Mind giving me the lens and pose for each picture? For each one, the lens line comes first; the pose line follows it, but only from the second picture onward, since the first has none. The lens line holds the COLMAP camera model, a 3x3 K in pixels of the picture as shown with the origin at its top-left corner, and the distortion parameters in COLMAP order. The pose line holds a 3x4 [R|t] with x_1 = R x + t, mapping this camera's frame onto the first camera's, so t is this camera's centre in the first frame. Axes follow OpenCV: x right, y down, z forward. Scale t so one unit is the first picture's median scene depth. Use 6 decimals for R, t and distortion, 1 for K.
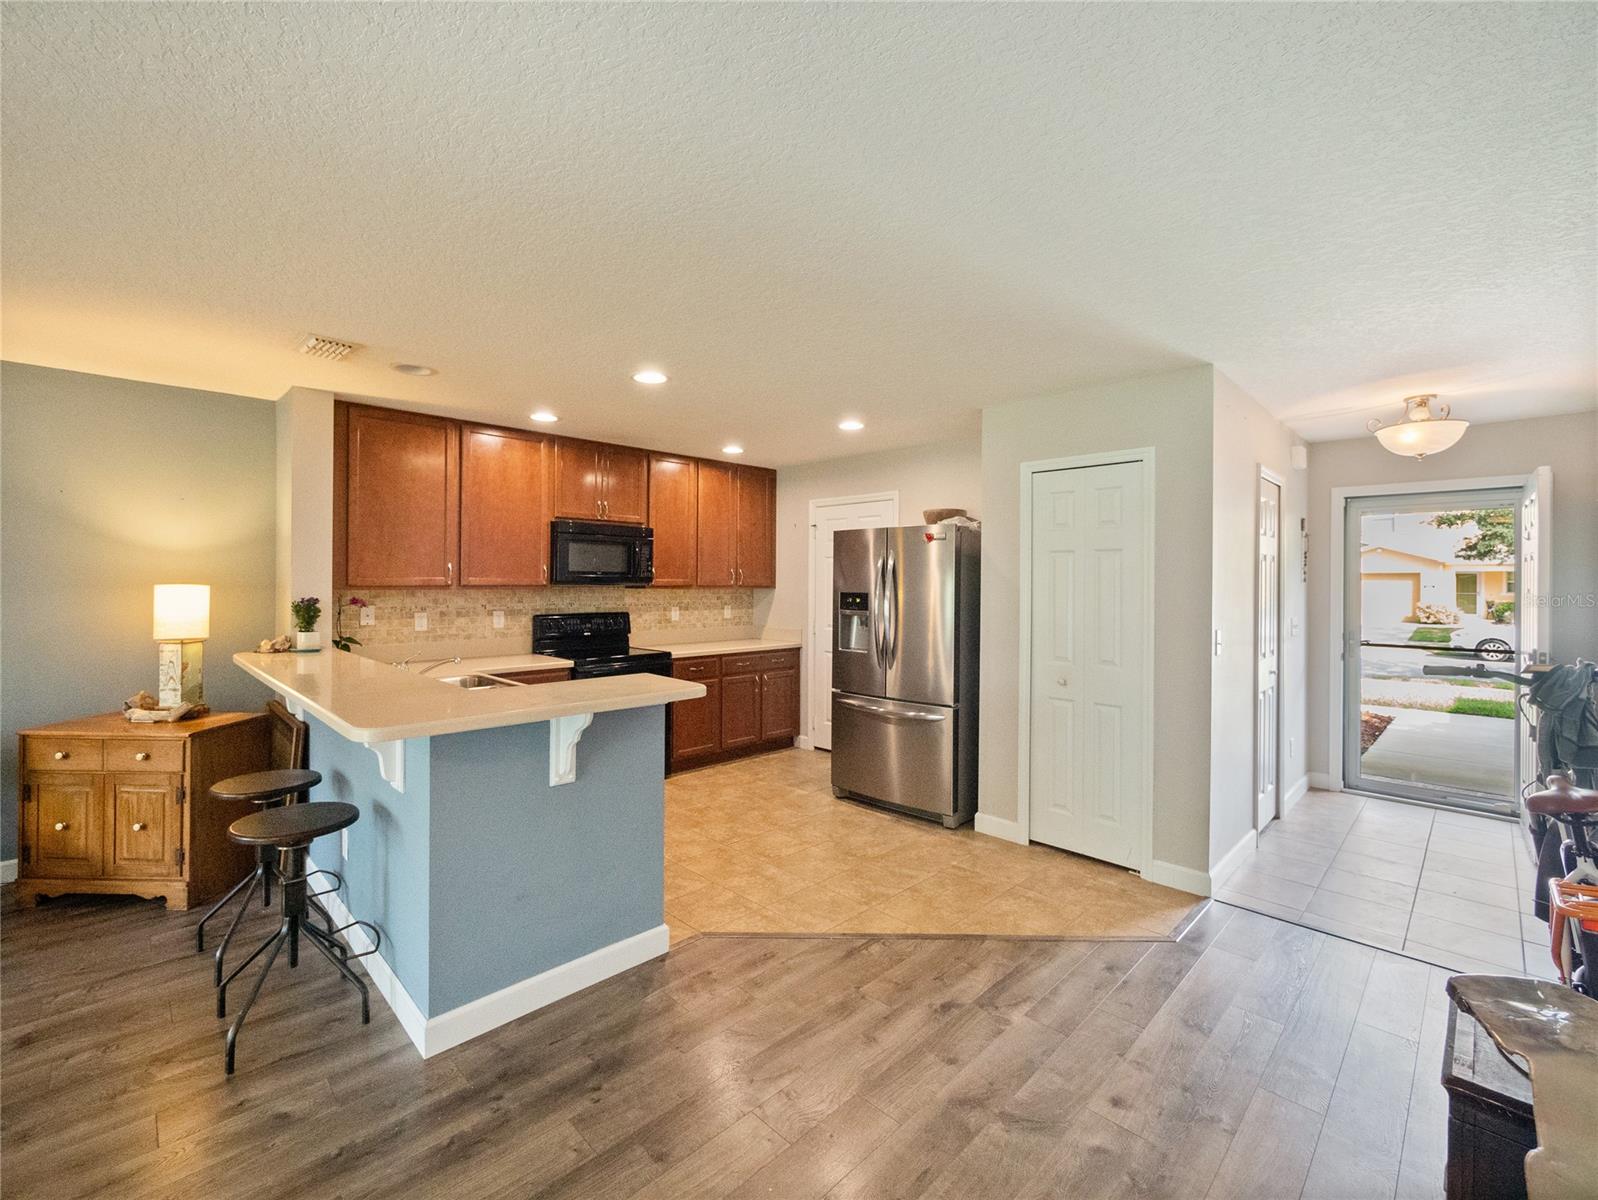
lens RADIAL K [[692.4, 0, 797.0], [0, 692.4, 577.5], [0, 0, 1]] dist [-0.002121, -0.001848]
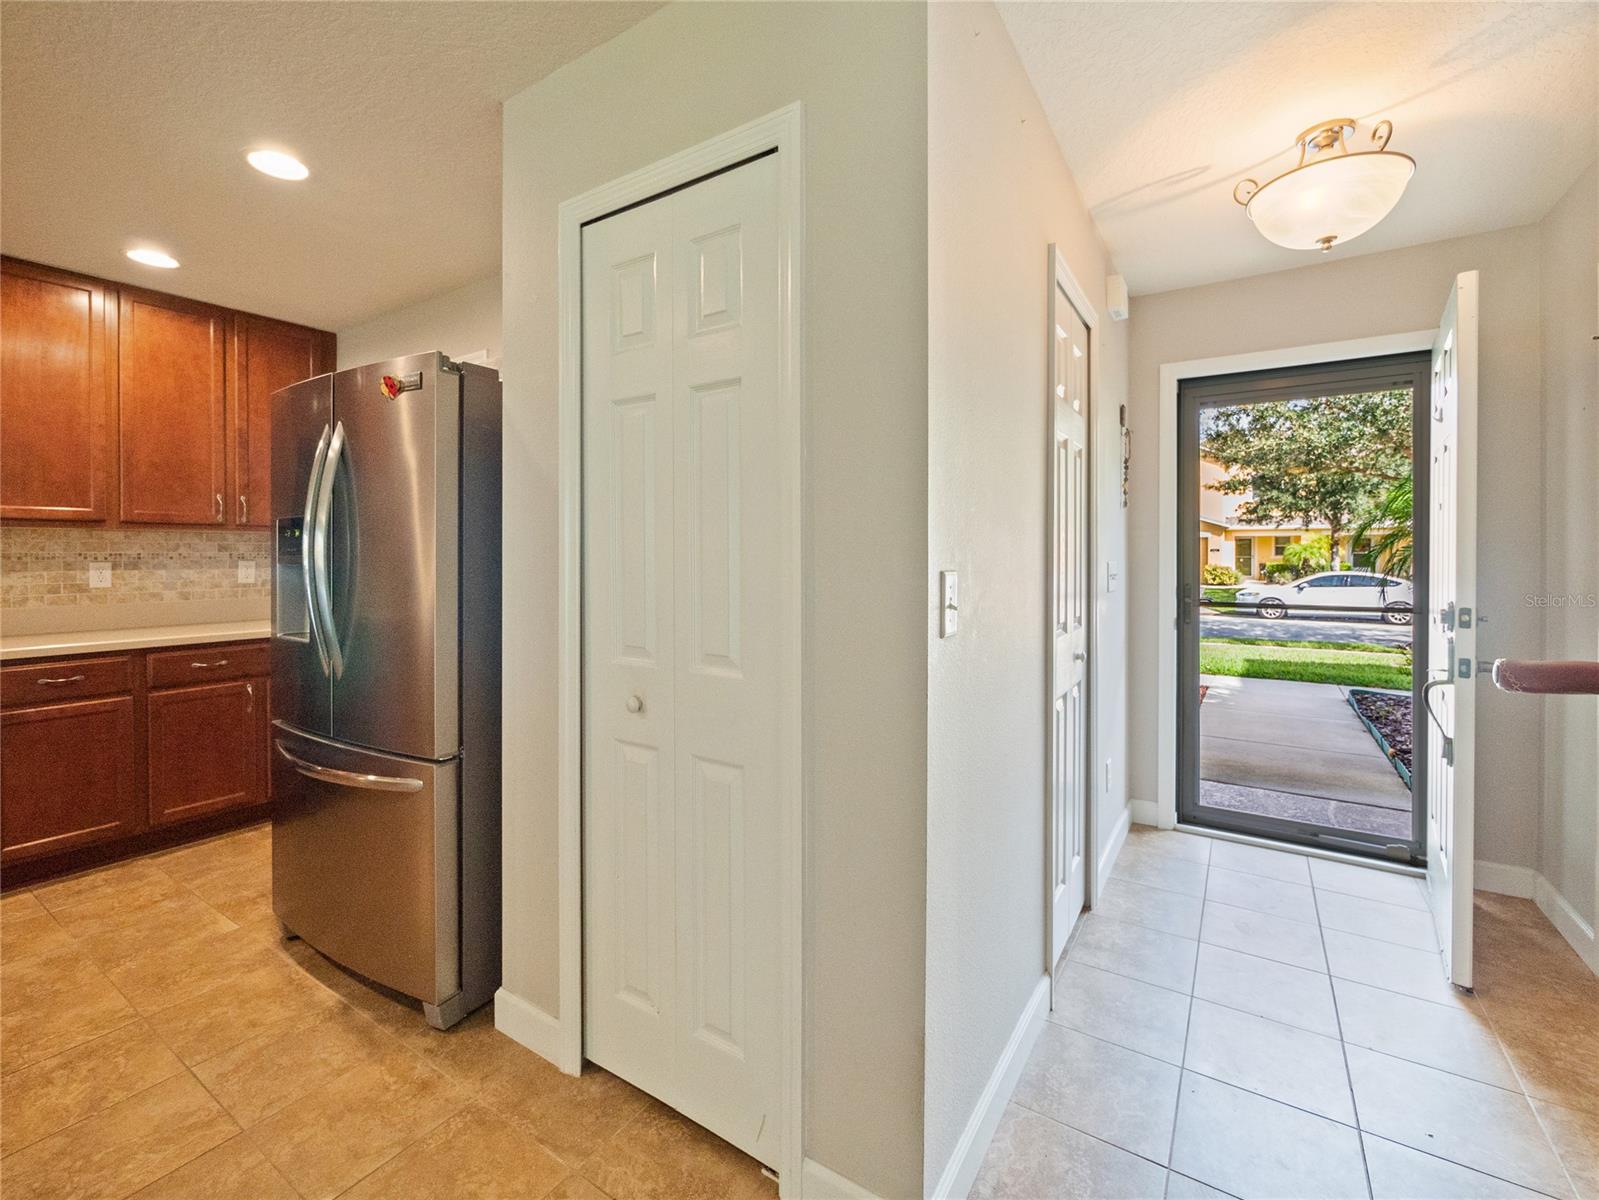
lens RADIAL K [[697.2, 0, 793.8], [0, 697.2, 556.7], [0, 0, 1]] dist [-0.004266, -0.001391]
pose [[0.978459, -0.008021, 0.206283, 0.352339], [0.005992, 0.999927, 0.010458, 0.050542], [-0.206352, -0.008997, 0.978436, 0.505198]]
